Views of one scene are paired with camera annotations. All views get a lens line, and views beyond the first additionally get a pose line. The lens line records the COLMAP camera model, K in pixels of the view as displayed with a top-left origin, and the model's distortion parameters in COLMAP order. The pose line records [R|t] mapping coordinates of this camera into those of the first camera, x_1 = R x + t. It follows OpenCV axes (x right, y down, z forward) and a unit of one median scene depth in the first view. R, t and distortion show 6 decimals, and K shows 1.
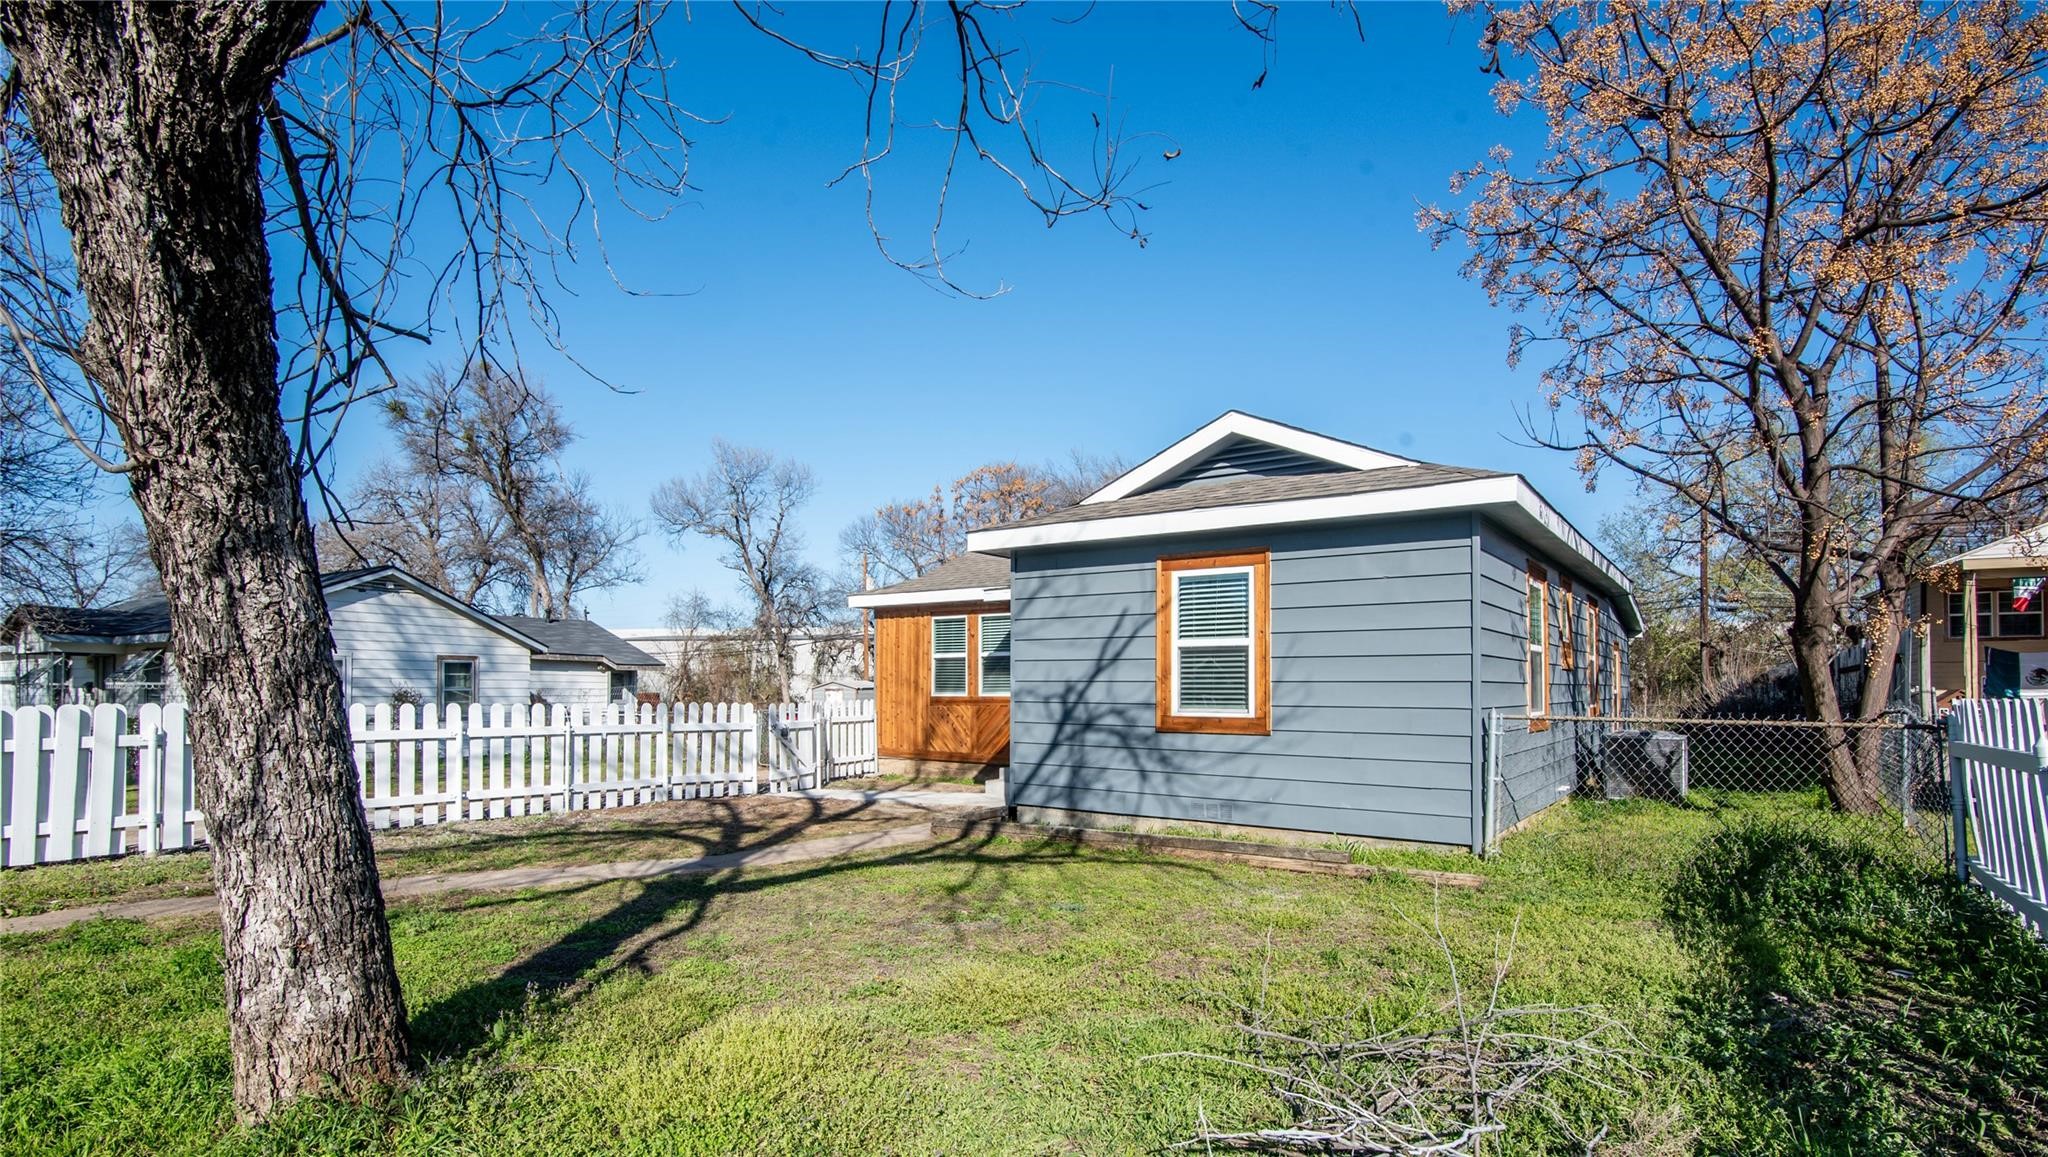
lens RADIAL K [[1012.3, 0, 1021.8], [0, 1012.3, 658.5], [0, 0, 1]] dist [0.000417, -0.000002]
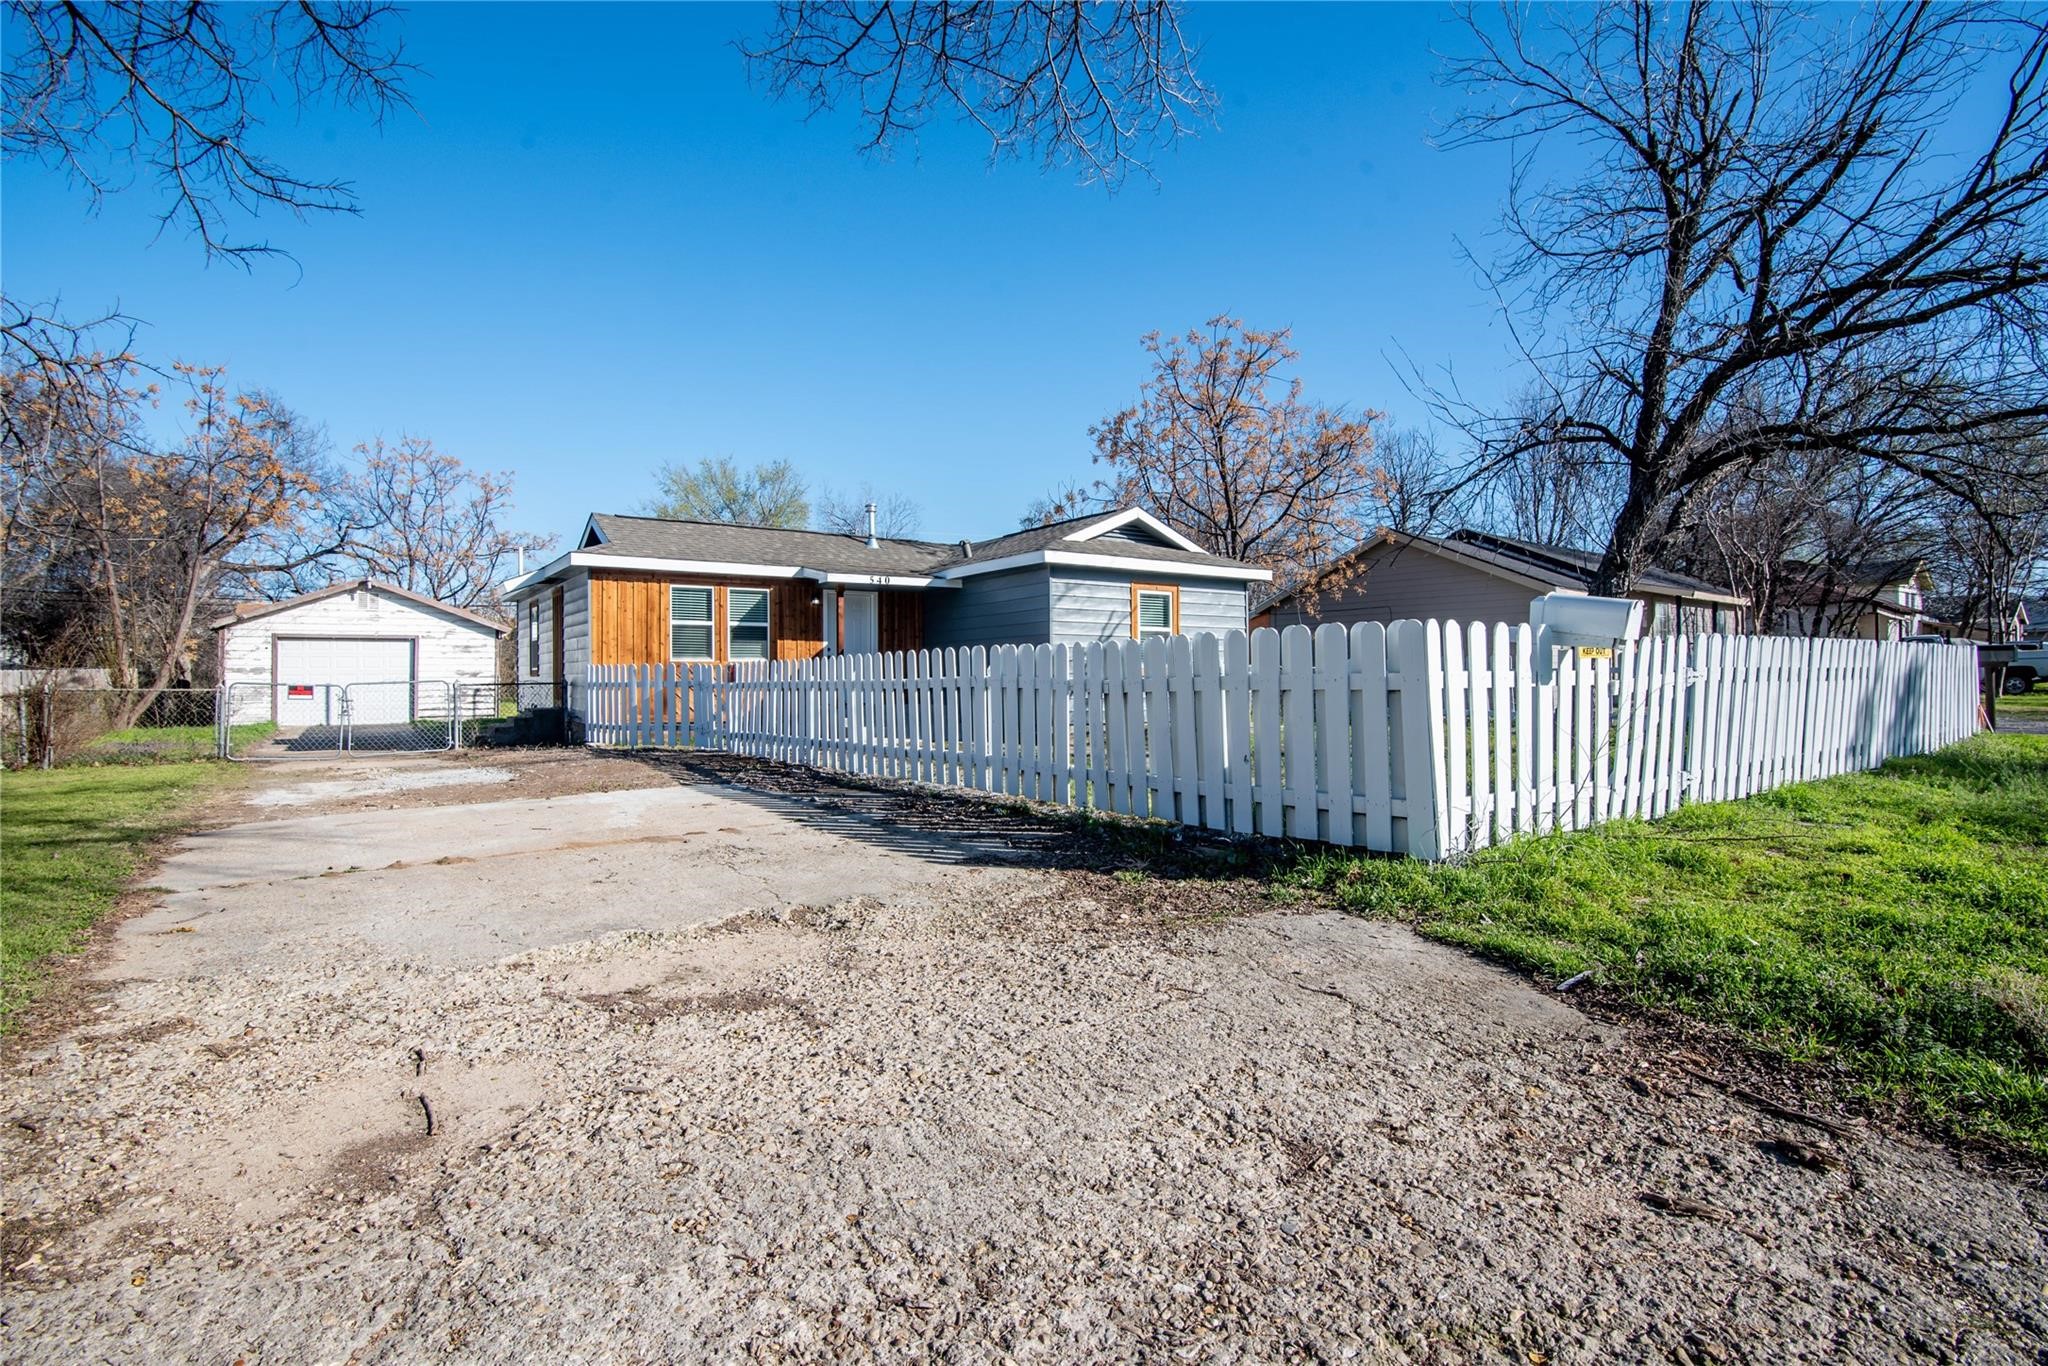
lens RADIAL K [[998.9, 0, 1024.0], [0, 998.9, 683.0], [0, 0, 1]] dist [-0.021057, -0.000323]
pose [[0.345072, -0.010226, 0.938521, -1.554362], [-0.026598, 0.999433, 0.020669, 0.048410], [-0.938199, -0.032095, 0.344604, 0.535999]]
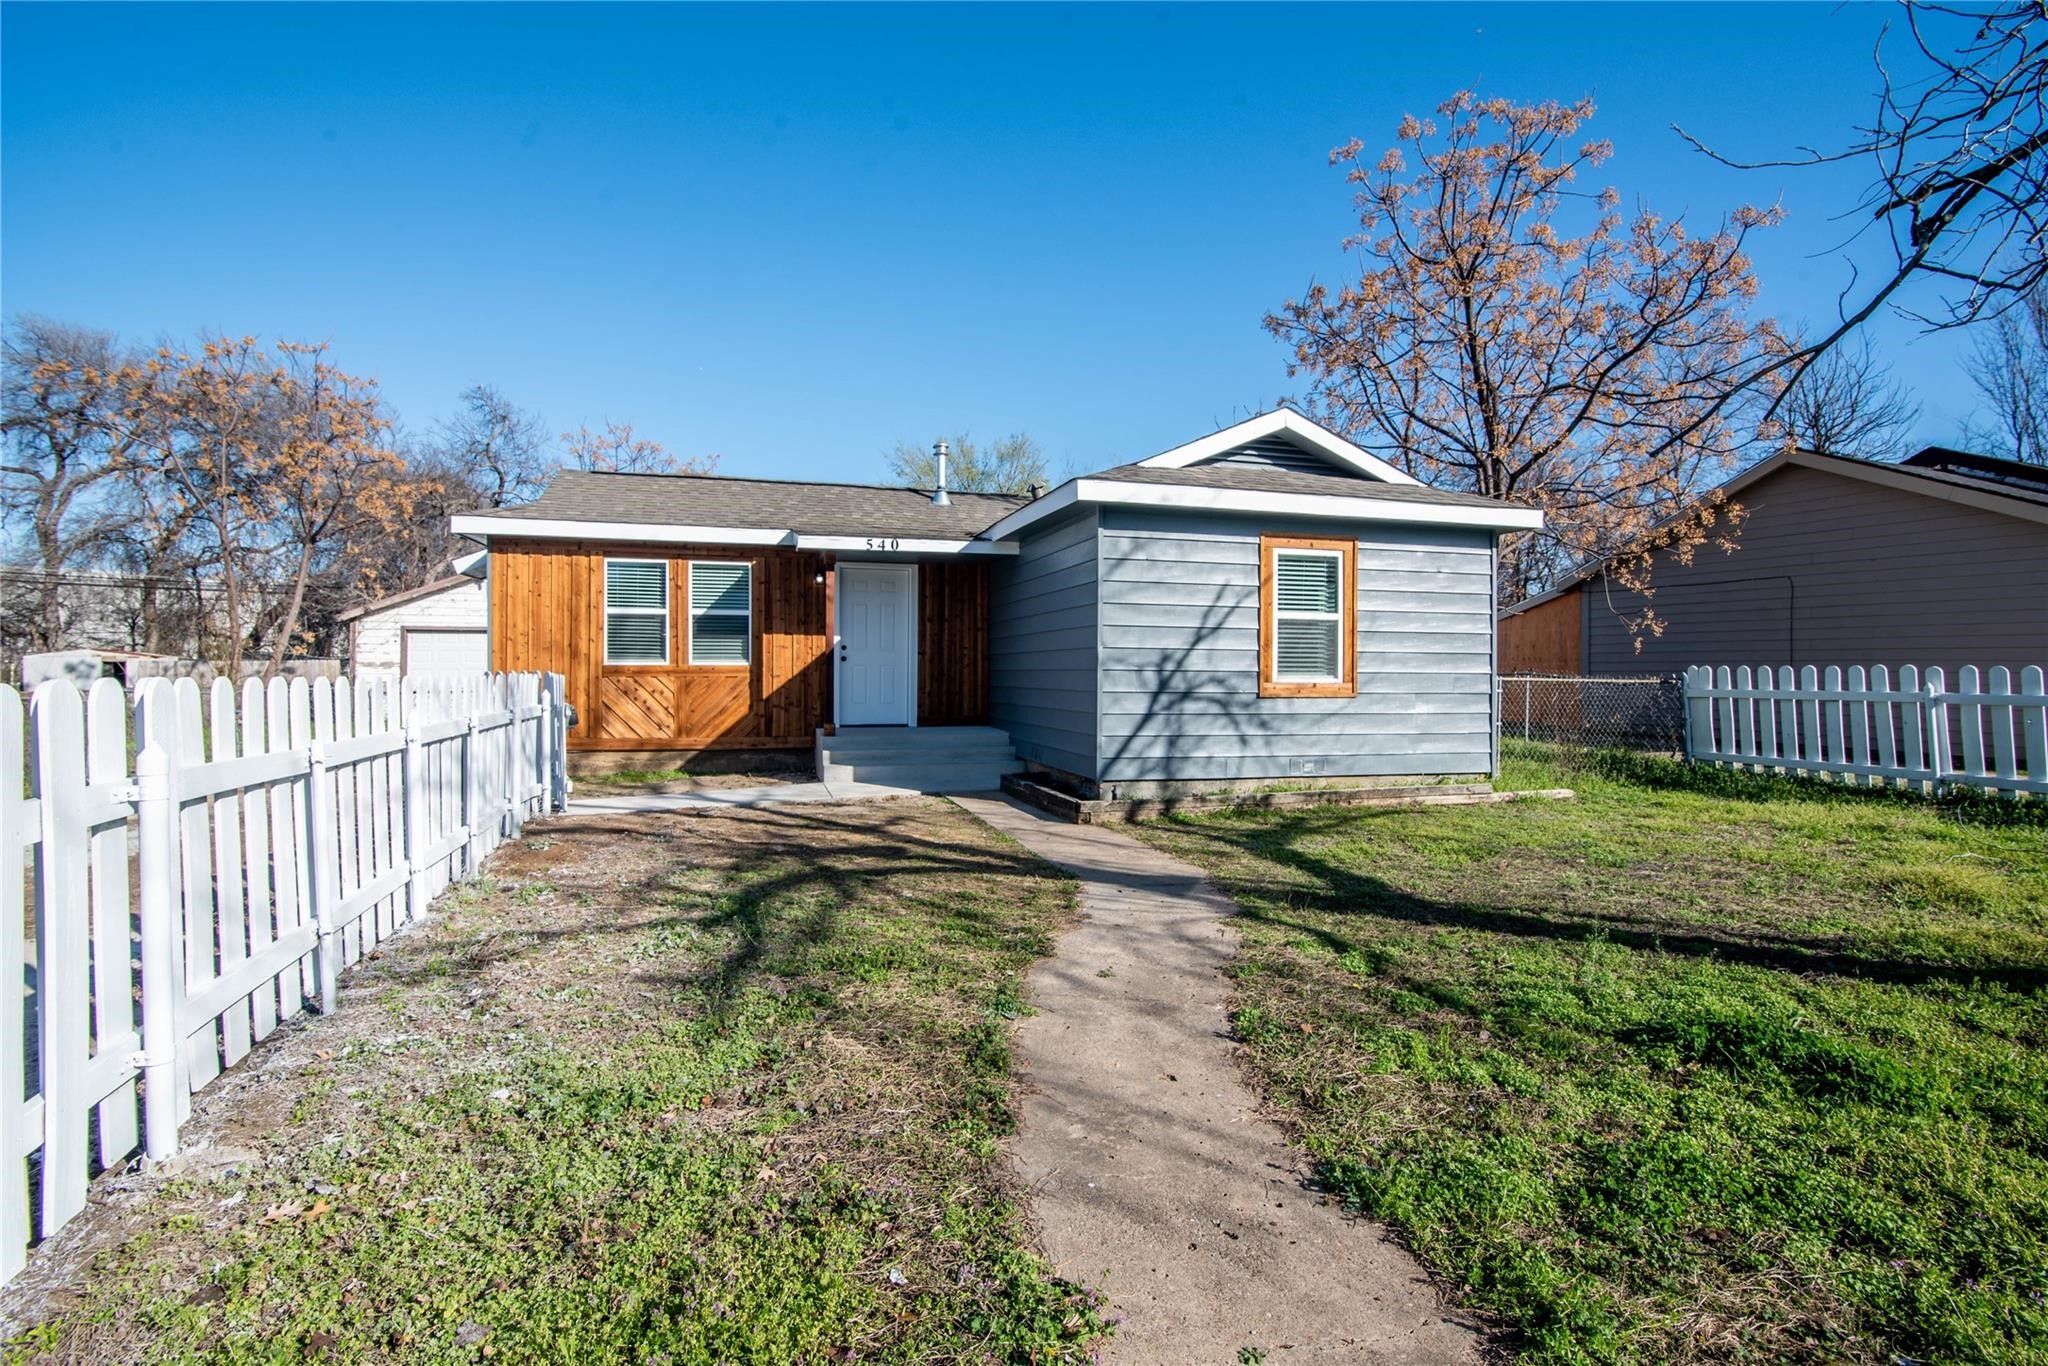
lens RADIAL K [[998.9, 0, 1024.0], [0, 998.9, 683.0], [0, 0, 1]] dist [-0.021057, -0.000323]
pose [[0.617145, -0.014915, 0.786708, -0.804824], [-0.029096, 0.998704, 0.041759, 0.018645], [-0.786311, -0.048661, 0.615912, 0.526249]]
